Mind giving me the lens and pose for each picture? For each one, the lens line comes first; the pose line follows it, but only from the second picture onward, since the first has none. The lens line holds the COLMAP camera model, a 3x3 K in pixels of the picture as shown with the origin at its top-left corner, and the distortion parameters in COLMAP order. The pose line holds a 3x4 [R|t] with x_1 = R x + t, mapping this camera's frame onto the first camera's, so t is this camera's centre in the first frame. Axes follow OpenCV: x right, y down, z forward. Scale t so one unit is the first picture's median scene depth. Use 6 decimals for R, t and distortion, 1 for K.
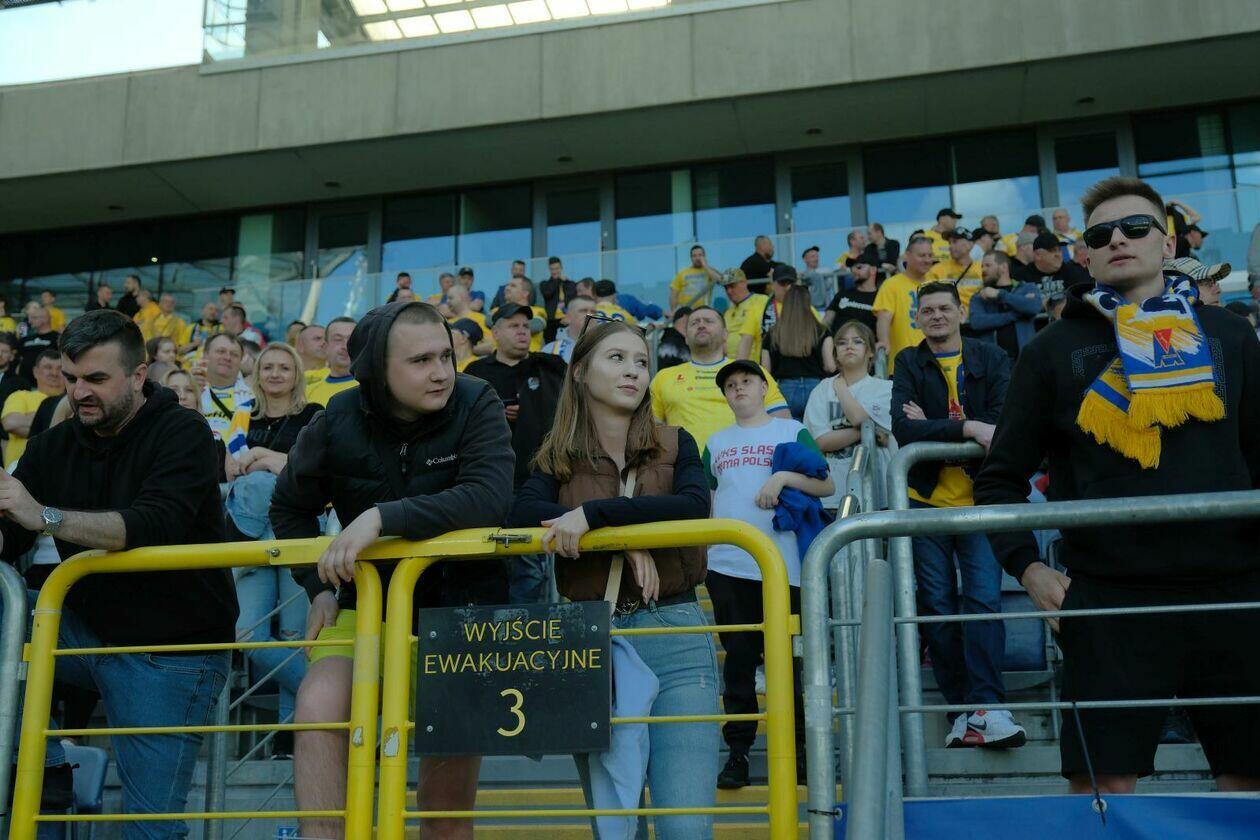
lens RADIAL K [[1411.0, 0, 636.3], [0, 1411.0, 413.9], [0, 0, 1]] dist [0.020045, 0.000000]
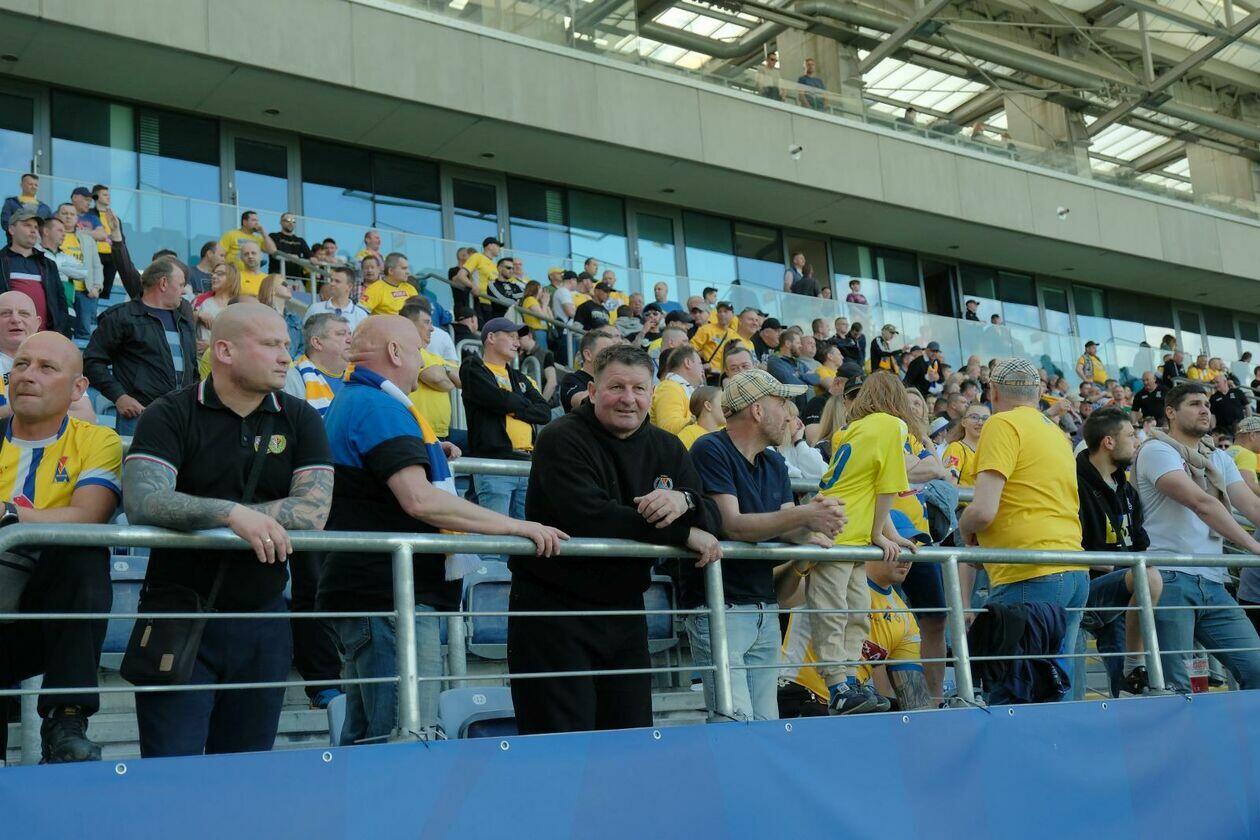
lens RADIAL K [[1483.3, 0, 631.9], [0, 1483.3, 419.3], [0, 0, 1]] dist [0.004556, 0.000000]
pose [[0.671803, 0.134238, 0.728465, -0.475905], [-0.142193, 0.988523, -0.051027, 0.046975], [-0.726954, -0.069303, 0.683181, 0.026261]]
